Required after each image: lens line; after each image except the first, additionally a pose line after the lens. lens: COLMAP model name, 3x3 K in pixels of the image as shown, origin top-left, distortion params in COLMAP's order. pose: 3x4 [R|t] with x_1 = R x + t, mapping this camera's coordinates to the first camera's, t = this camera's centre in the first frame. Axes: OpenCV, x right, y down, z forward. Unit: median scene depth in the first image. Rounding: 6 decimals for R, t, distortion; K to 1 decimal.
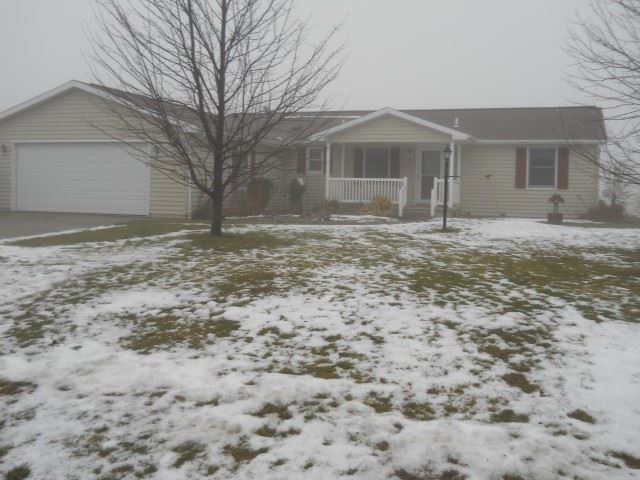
lens RADIAL K [[686.9, 0, 320.0], [0, 686.9, 240.0], [0, 0, 1]] dist [-0.010566, -0.010882]
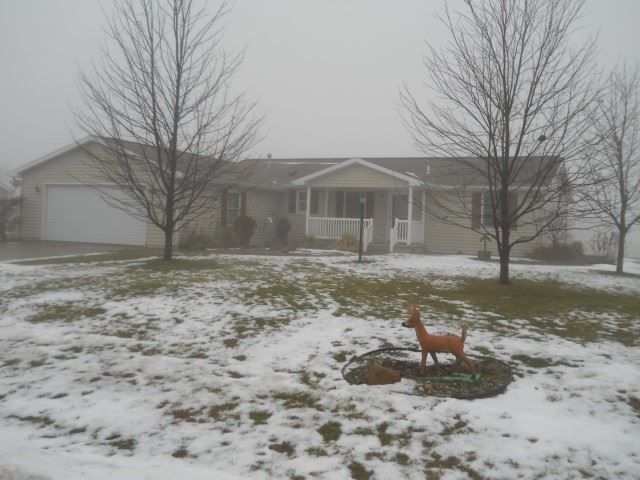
lens RADIAL K [[701.8, 0, 320.0], [0, 701.8, 240.0], [0, 0, 1]] dist [-0.011771, -0.017001]
pose [[0.992903, 0.019114, -0.117378, 0.182561], [-0.025878, 0.998074, -0.056375, 0.014040], [0.116074, 0.059013, 0.991486, -0.170002]]
